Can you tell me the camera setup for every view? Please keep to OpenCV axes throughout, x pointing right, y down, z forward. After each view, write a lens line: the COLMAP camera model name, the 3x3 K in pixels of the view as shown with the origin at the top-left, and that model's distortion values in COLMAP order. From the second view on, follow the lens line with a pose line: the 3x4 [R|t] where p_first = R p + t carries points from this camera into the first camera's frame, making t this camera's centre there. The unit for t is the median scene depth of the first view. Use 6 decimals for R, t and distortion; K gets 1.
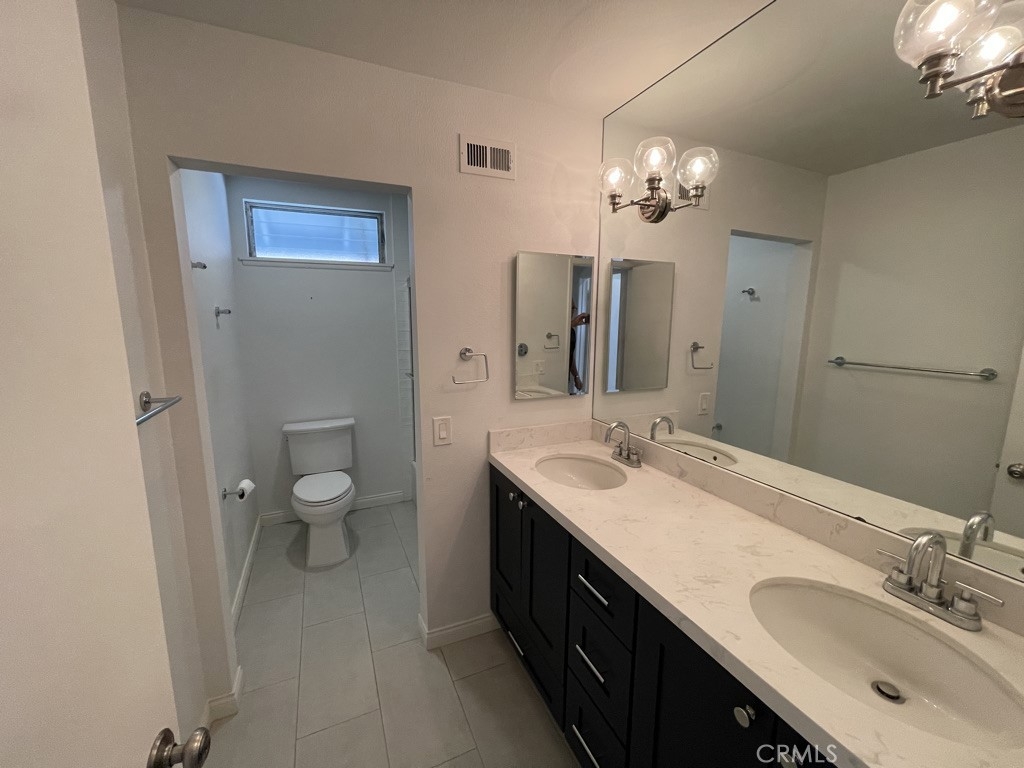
lens RADIAL K [[411.5, 0, 506.4], [0, 411.5, 384.7], [0, 0, 1]] dist [-0.002770, 0.000295]
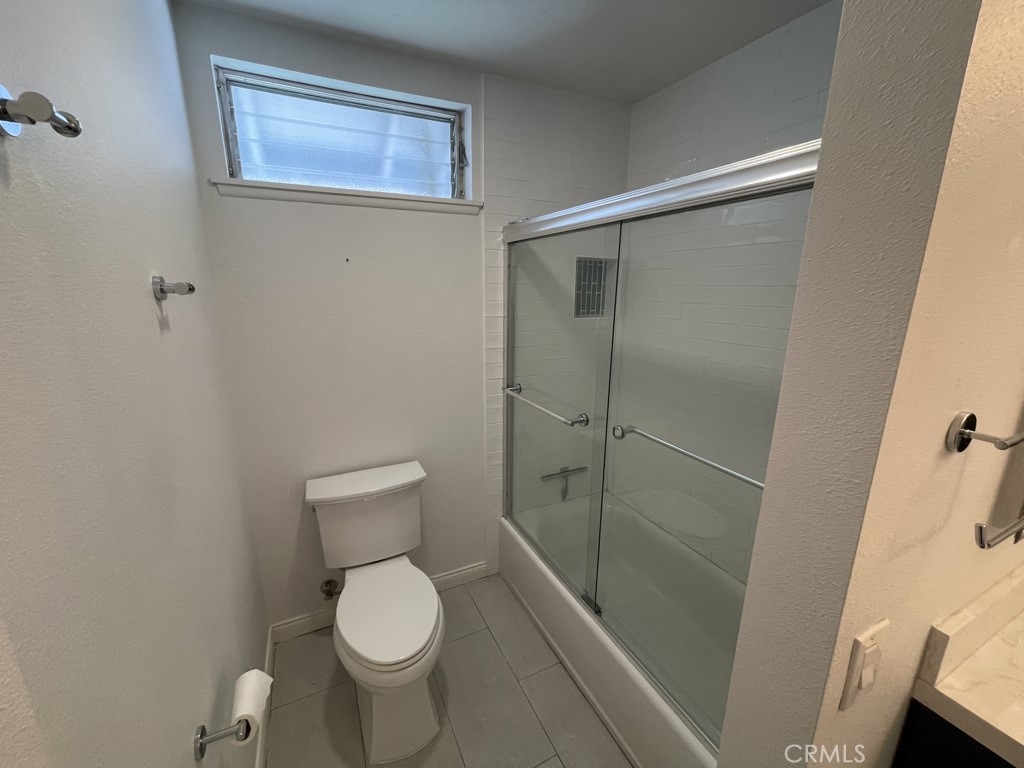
lens RADIAL K [[411.5, 0, 506.4], [0, 411.5, 384.7], [0, 0, 1]] dist [-0.002770, 0.000295]
pose [[0.999697, -0.006502, 0.023739, -0.391126], [0.004769, 0.997369, 0.072335, -0.117947], [-0.024147, -0.072200, 0.997098, 0.613698]]
